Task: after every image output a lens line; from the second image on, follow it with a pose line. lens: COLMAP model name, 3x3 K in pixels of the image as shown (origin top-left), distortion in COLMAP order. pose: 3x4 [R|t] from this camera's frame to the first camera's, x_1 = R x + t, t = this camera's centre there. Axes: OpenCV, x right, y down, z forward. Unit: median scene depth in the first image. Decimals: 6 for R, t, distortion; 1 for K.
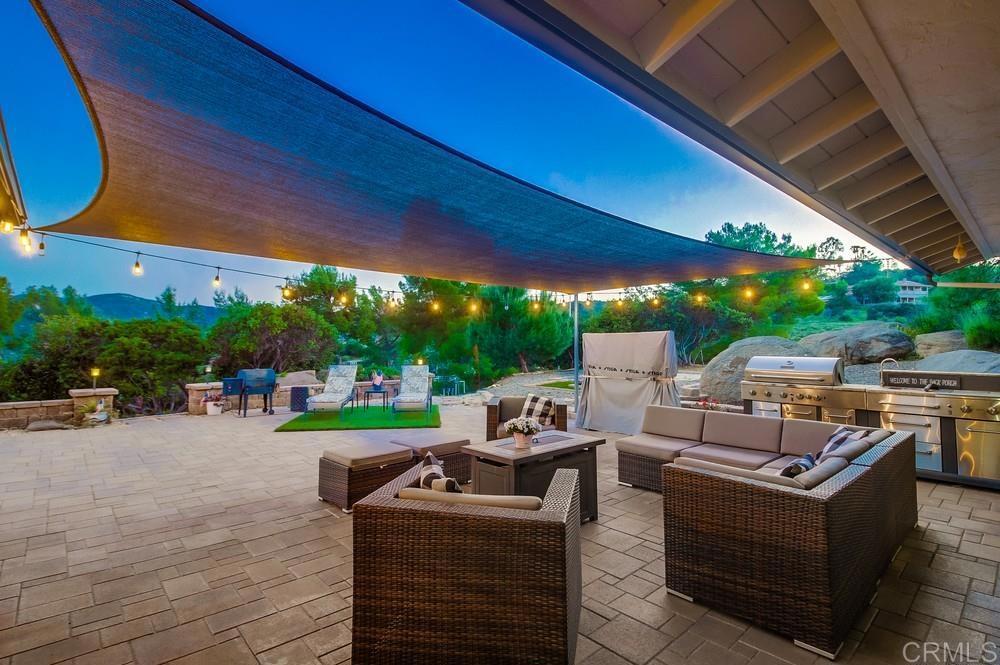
lens RADIAL K [[479.2, 0, 505.1], [0, 479.2, 324.2], [0, 0, 1]] dist [-0.002647, -0.001805]
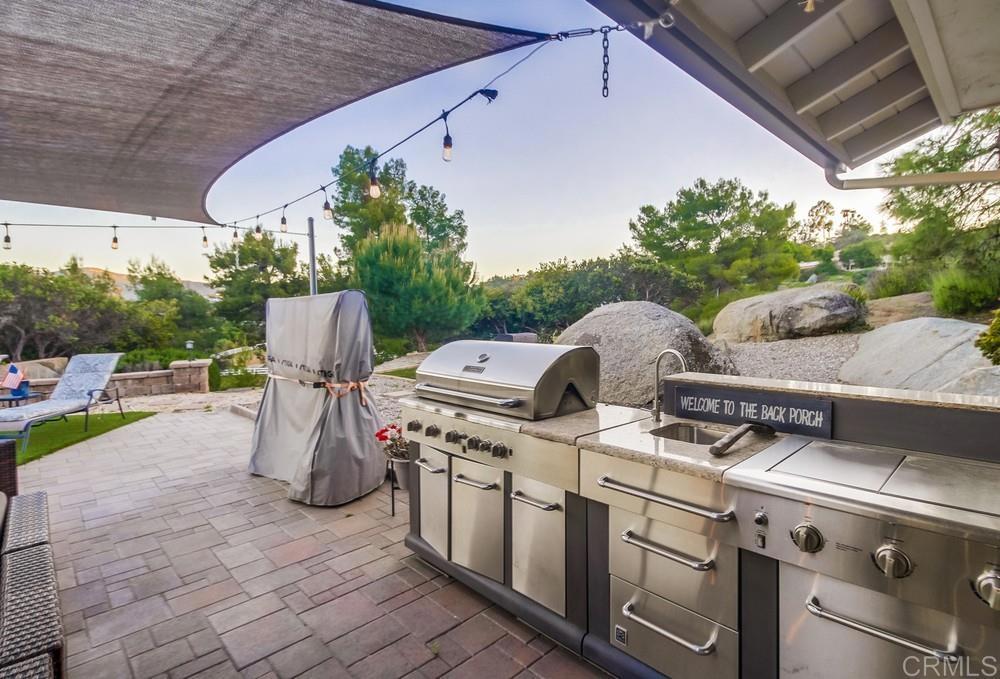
lens RADIAL K [[492.0, 0, 520.2], [0, 492.0, 332.4], [0, 0, 1]] dist [-0.003466, -0.002090]
pose [[0.998814, -0.015345, 0.046217, 0.186280], [0.011828, 0.997080, 0.075445, 0.007877], [-0.047239, -0.074808, 0.996078, 0.172487]]
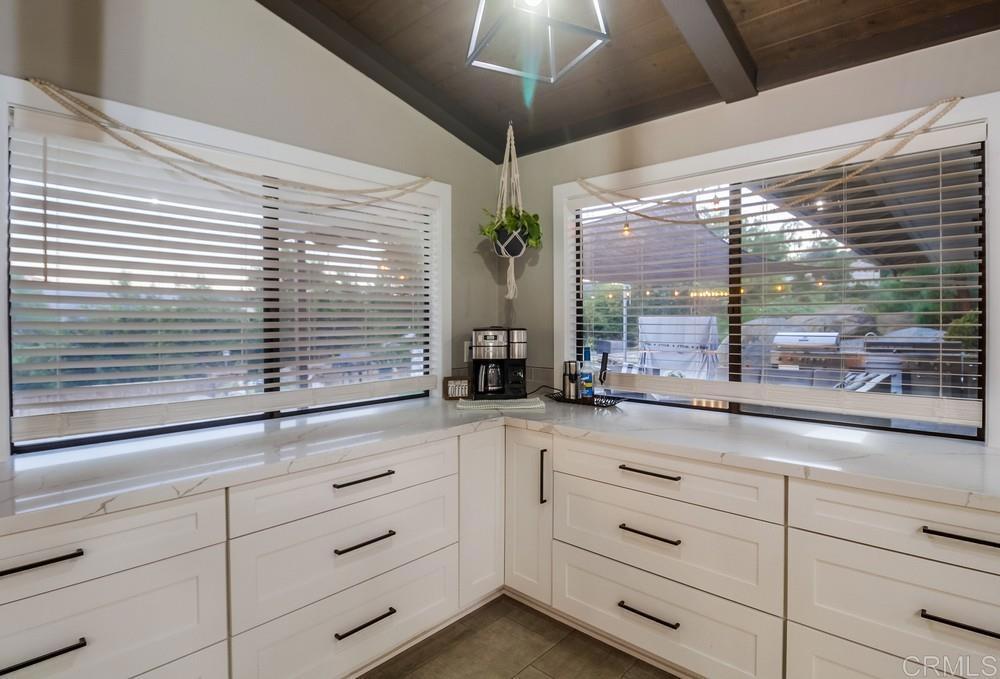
lens RADIAL K [[529.8, 0, 500.4], [0, 529.8, 335.0], [0, 0, 1]] dist [-0.026875, -0.000244]
pose [[0.994930, -0.014767, 0.099475, -0.128261], [0.009708, 0.998644, 0.051155, -0.003062], [-0.100095, -0.049930, 0.993724, -0.125668]]
